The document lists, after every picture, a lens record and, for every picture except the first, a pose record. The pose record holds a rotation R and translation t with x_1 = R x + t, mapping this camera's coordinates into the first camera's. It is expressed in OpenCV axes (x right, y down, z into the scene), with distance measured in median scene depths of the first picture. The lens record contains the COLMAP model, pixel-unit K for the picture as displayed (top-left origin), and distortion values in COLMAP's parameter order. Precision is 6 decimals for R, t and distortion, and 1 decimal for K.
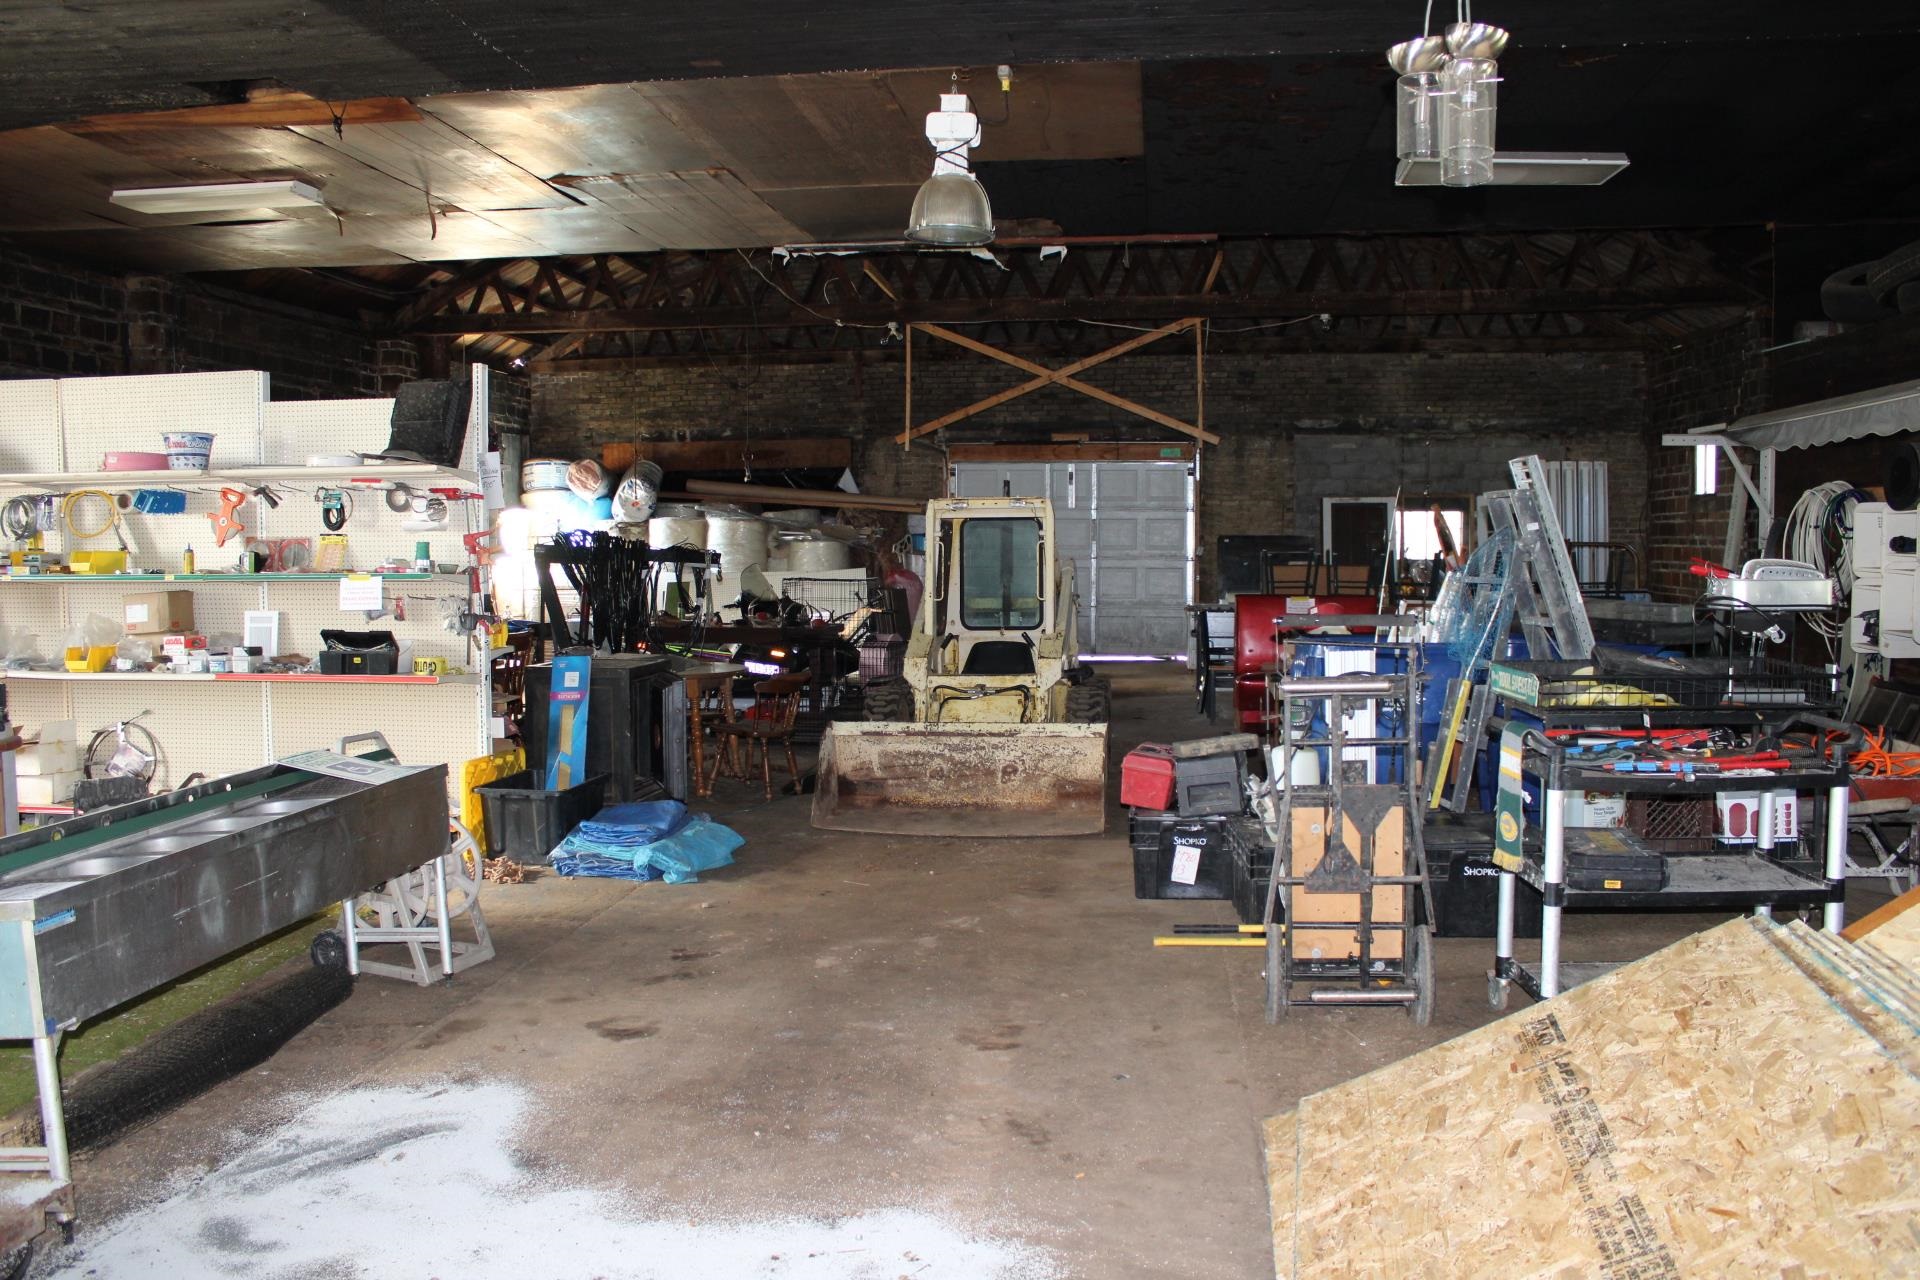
lens RADIAL K [[1583.2, 0, 960.0], [0, 1583.2, 640.0], [0, 0, 1]] dist [-0.120197, -0.001155]
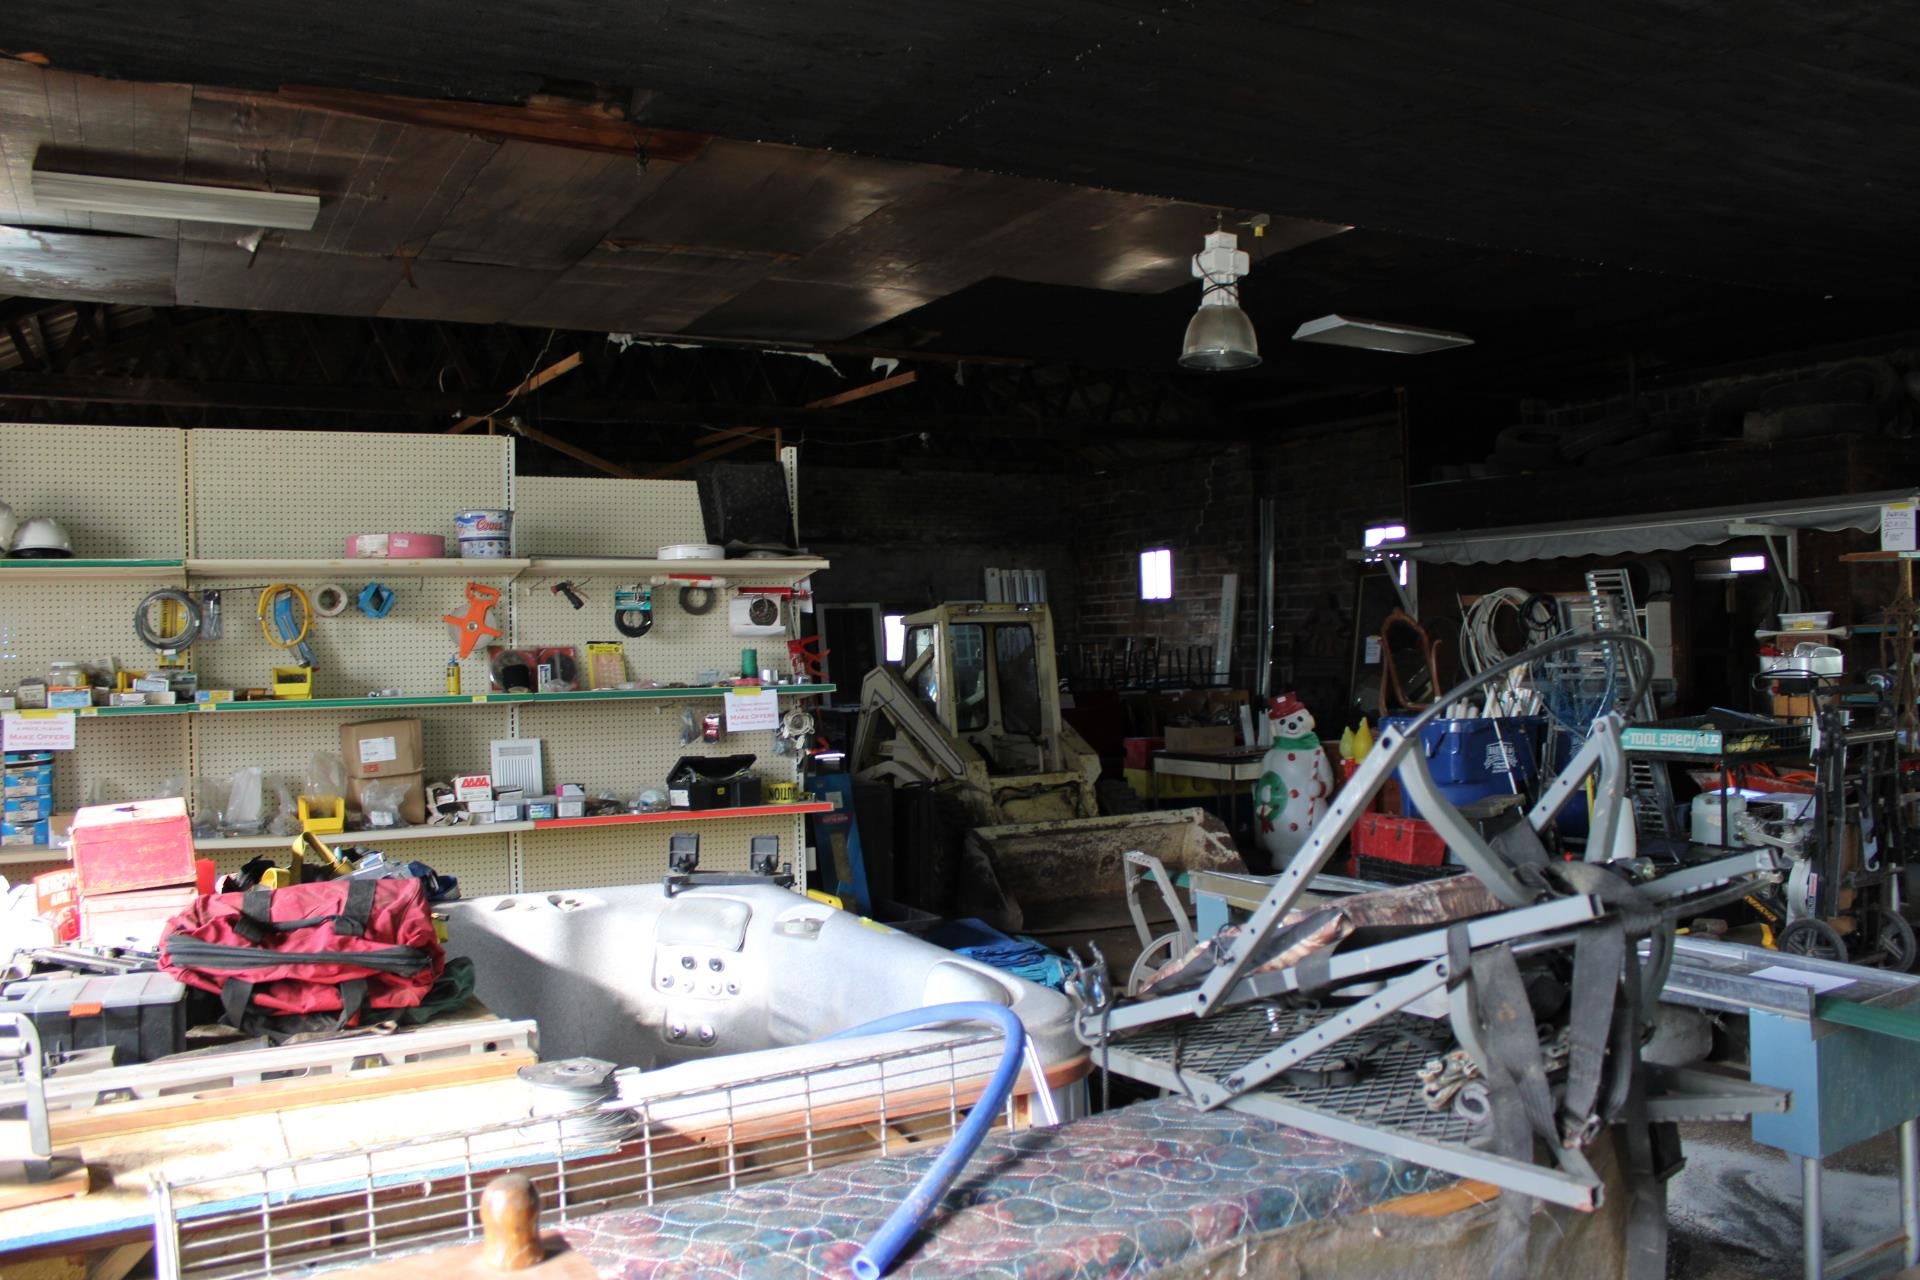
lens RADIAL K [[1580.4, 0, 960.0], [0, 1580.4, 640.0], [0, 0, 1]] dist [-0.182129, -0.000057]
pose [[0.817077, -0.013465, 0.576371, -0.707273], [0.053079, 0.997238, -0.051949, -0.015925], [-0.574080, 0.073040, 0.815535, 0.214142]]
